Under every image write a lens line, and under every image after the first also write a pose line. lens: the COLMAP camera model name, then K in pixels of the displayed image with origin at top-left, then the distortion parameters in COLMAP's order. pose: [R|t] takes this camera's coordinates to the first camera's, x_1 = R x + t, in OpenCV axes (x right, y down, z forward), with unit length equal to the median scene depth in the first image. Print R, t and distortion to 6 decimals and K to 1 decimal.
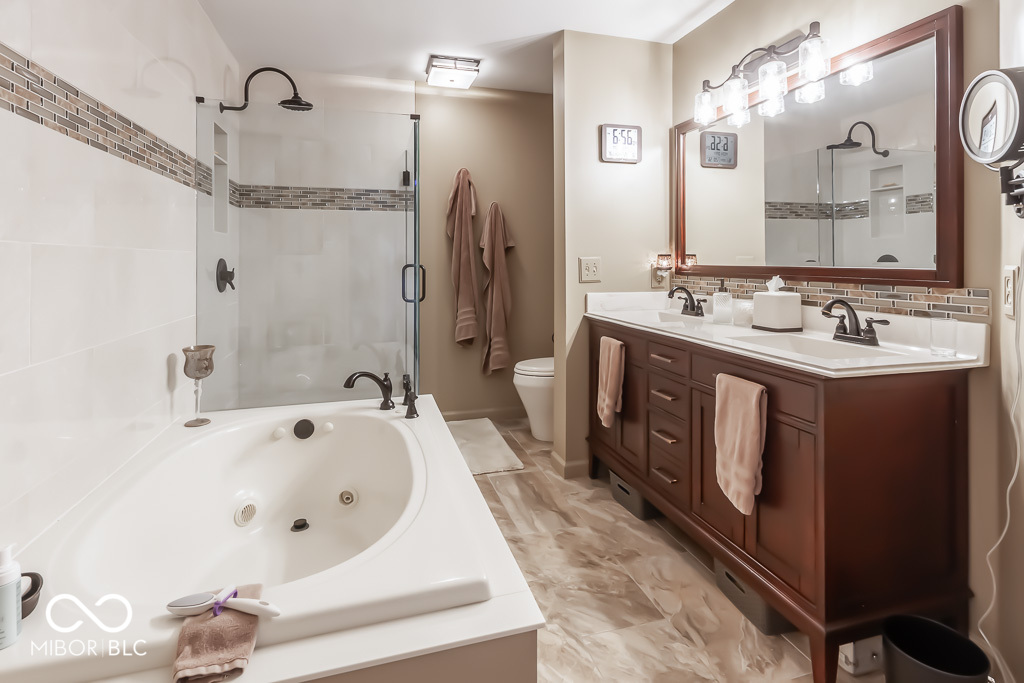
lens RADIAL K [[490.4, 0, 509.9], [0, 490.4, 277.3], [0, 0, 1]] dist [0.000085, -0.000076]
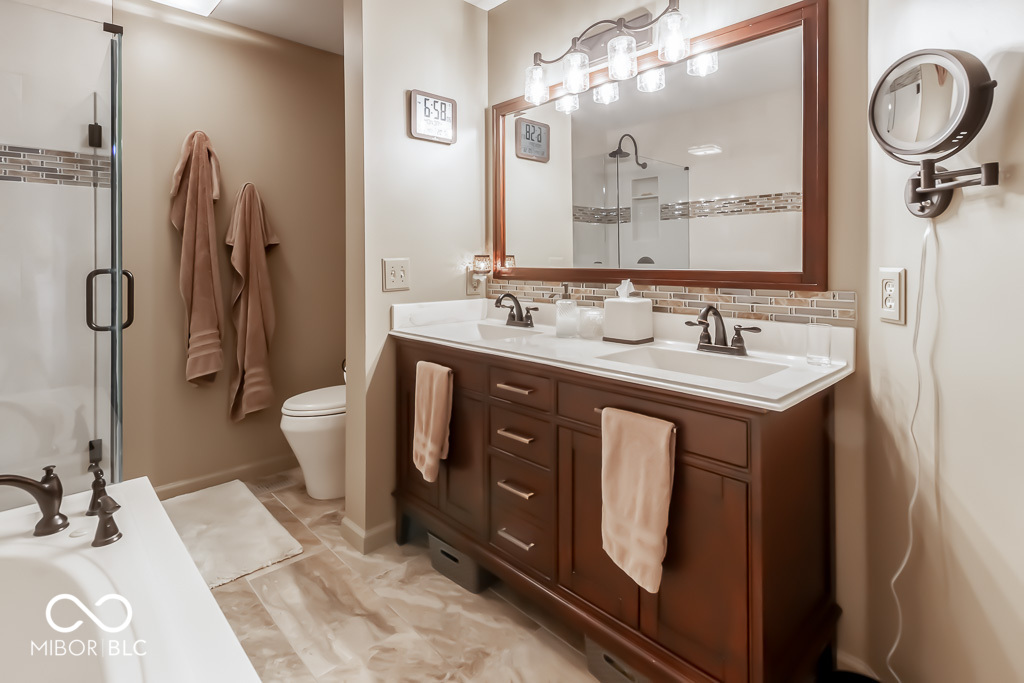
lens RADIAL K [[507.5, 0, 514.0], [0, 507.5, 267.2], [0, 0, 1]] dist [0.005021, 0.000071]
pose [[0.887831, -0.005666, 0.460136, -0.044341], [0.016739, 0.999660, -0.019988, -0.008360], [-0.459866, 0.025448, 0.887624, 0.218435]]
